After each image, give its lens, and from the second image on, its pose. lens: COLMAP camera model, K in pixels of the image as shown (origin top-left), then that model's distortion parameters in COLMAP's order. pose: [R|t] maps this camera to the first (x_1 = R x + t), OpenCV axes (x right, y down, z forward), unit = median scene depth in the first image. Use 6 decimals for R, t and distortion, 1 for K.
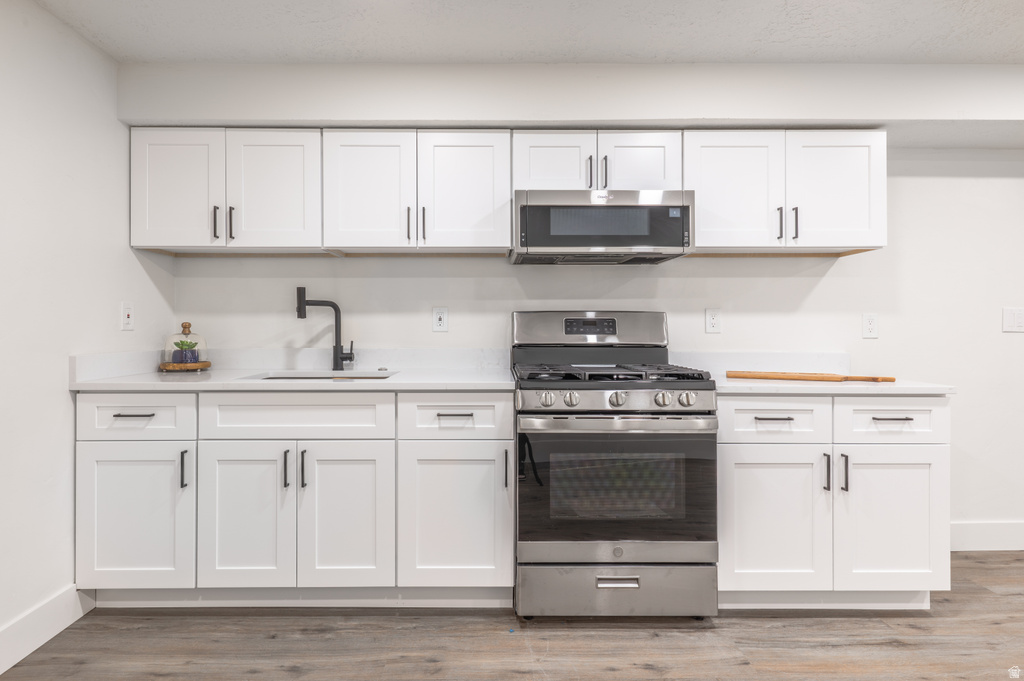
lens RADIAL K [[543.7, 0, 511.9], [0, 543.7, 329.4], [0, 0, 1]] dist [-0.001584, -0.000288]
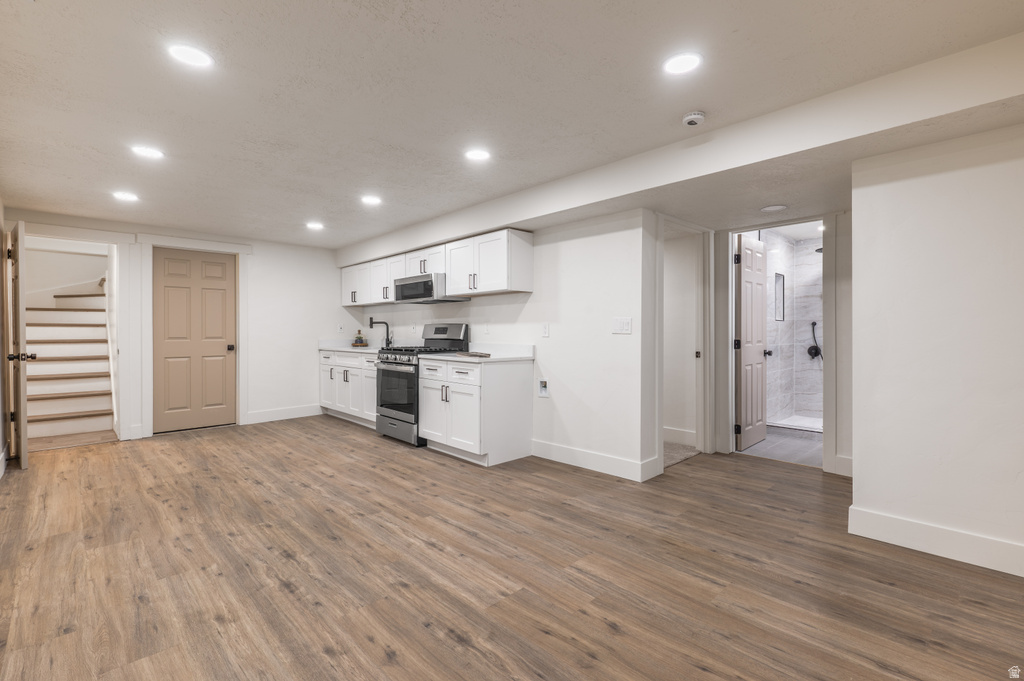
lens RADIAL K [[469.9, 0, 513.0], [0, 469.9, 341.6], [0, 0, 1]] dist [-0.000820, -0.000032]
pose [[0.680288, 0.014373, -0.732804, 1.957226], [0.003564, 0.999731, 0.022917, -0.004484], [0.732936, -0.018201, 0.680054, -0.132865]]
